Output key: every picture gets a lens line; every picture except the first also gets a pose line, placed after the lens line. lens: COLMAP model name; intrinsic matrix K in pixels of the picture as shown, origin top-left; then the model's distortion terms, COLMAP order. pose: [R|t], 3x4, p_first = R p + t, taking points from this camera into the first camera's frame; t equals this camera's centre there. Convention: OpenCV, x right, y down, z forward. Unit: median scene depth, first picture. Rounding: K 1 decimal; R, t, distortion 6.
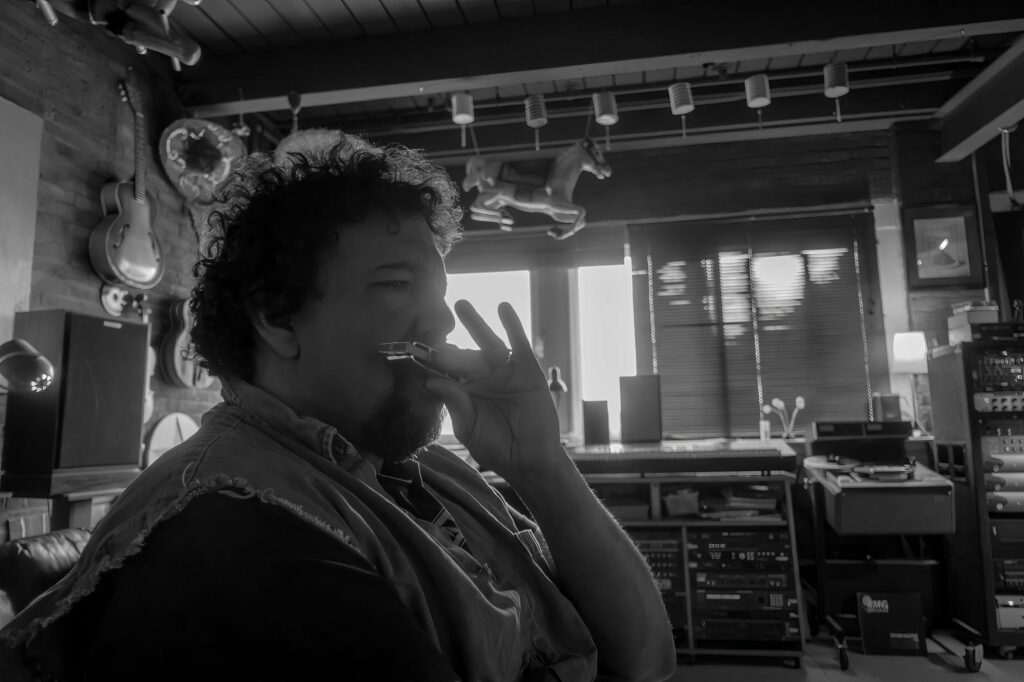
lens RADIAL K [[712.9, 0, 510.9], [0, 712.9, 347.7], [0, 0, 1]] dist [-0.008481, 0.003798]
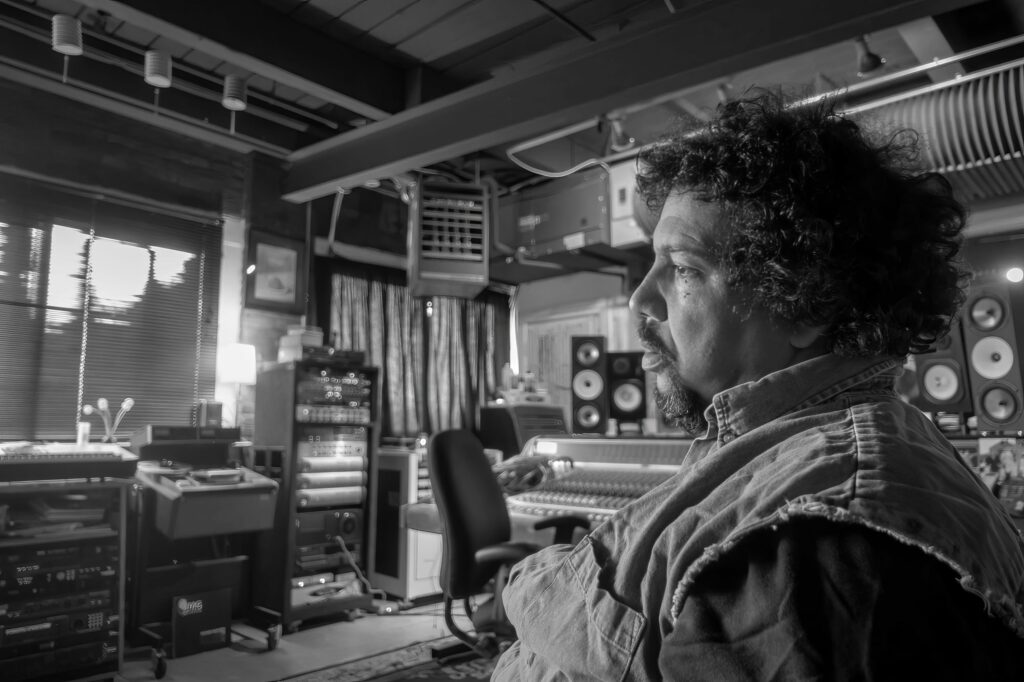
lens RADIAL K [[712.9, 0, 518.5], [0, 712.9, 348.2], [0, 0, 1]] dist [-0.008481, 0.003798]
pose [[0.528437, 0.124584, 0.839782, -0.133818], [-0.114145, 0.990619, -0.075134, 0.017688], [-0.841264, -0.056153, 0.537700, 0.076112]]
